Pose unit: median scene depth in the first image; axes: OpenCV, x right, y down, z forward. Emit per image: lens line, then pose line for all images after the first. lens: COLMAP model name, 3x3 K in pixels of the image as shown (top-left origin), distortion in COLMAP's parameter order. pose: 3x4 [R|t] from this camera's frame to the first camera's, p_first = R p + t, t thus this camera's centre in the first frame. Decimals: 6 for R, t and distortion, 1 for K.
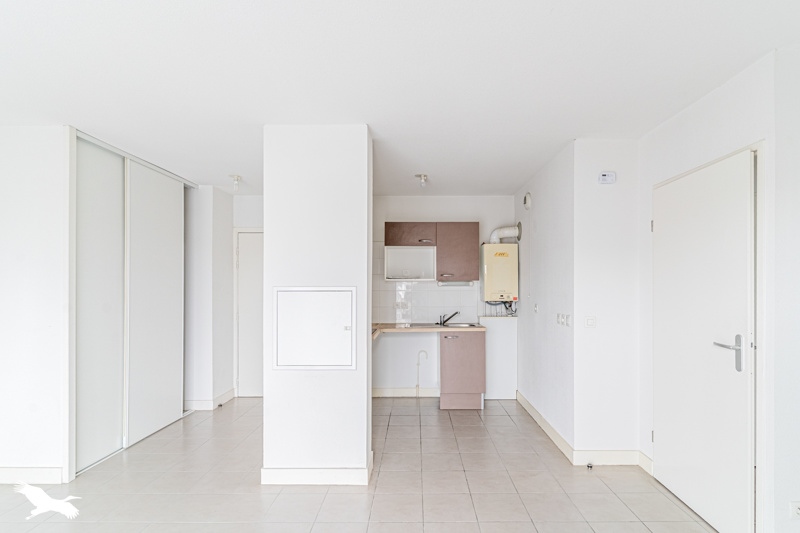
lens RADIAL K [[403.3, 0, 401.8], [0, 403.3, 285.2], [0, 0, 1]] dist [0.000572, 0.000083]
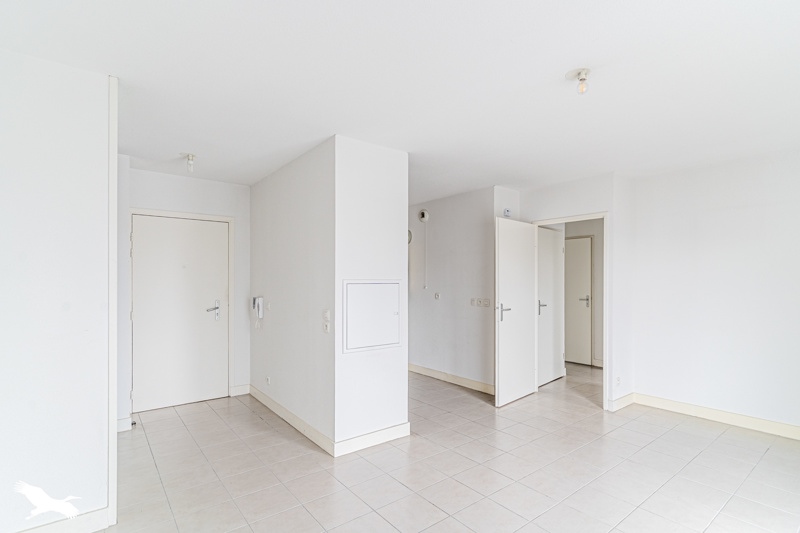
lens RADIAL K [[403.3, 0, 401.8], [0, 403.3, 285.2], [0, 0, 1]] dist [0.000572, 0.000083]
pose [[0.775831, -0.005443, 0.630917, -0.529552], [-0.003342, 0.999913, 0.012736, 0.002398], [-0.630932, -0.011990, 0.775746, 0.015998]]
